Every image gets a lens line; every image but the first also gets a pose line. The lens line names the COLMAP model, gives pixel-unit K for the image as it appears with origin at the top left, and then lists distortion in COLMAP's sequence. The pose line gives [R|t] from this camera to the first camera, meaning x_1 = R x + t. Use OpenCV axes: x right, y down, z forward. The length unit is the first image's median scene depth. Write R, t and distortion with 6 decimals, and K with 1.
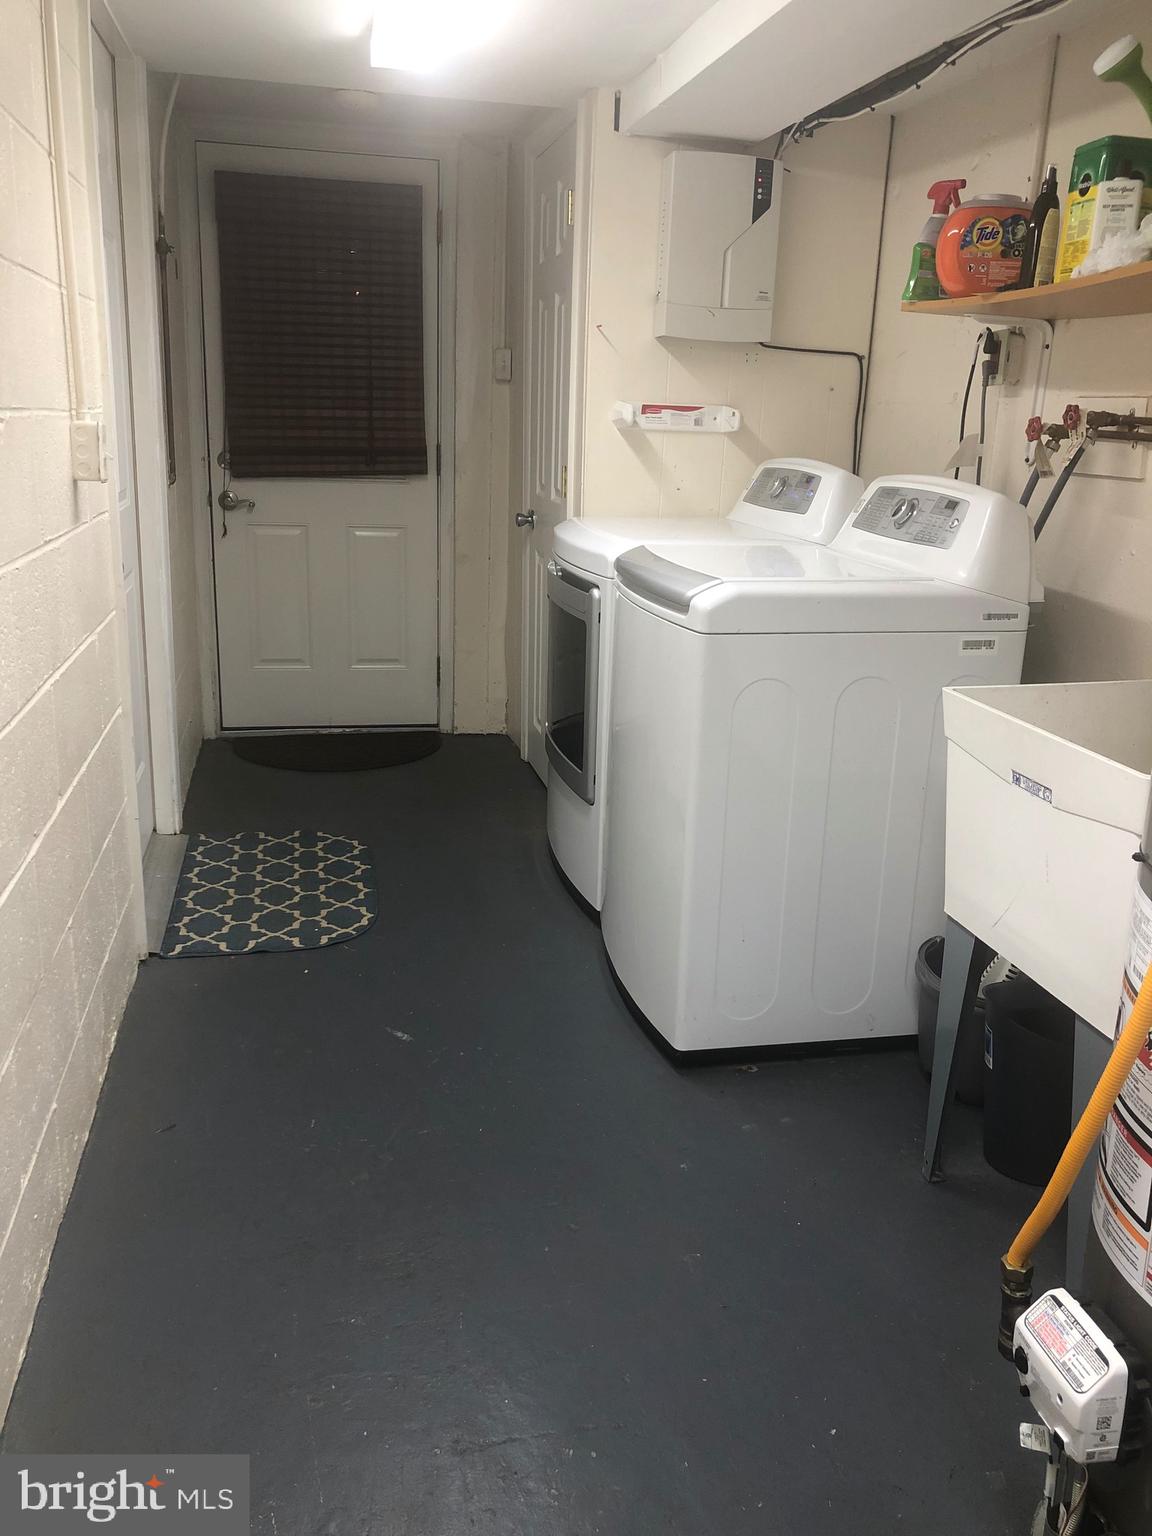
lens RADIAL K [[1250.6, 0, 577.1], [0, 1250.6, 767.0], [0, 0, 1]] dist [0.019903, -0.019915]
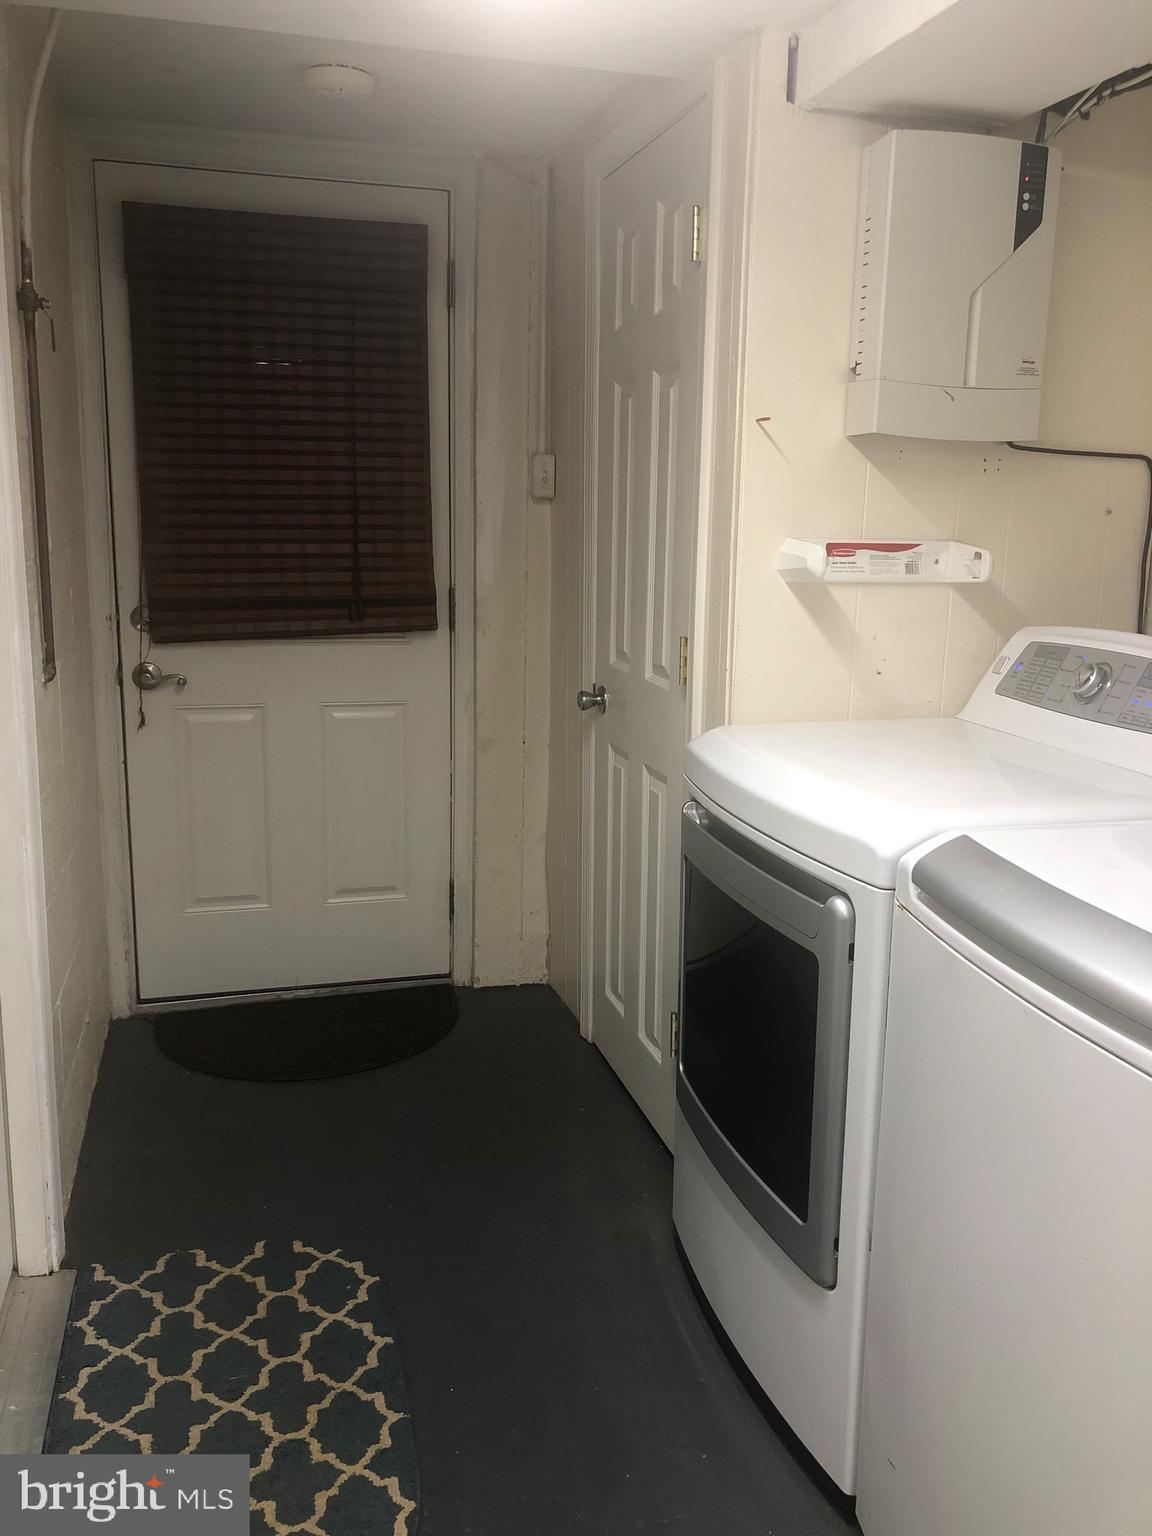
lens RADIAL K [[1250.6, 0, 577.3], [0, 1250.6, 763.8], [0, 0, 1]] dist [0.019903, -0.019915]
pose [[0.998374, -0.025577, 0.050941, -0.096432], [0.029276, 0.996884, -0.073245, -0.130283], [-0.048909, 0.074617, 0.996012, 0.375384]]
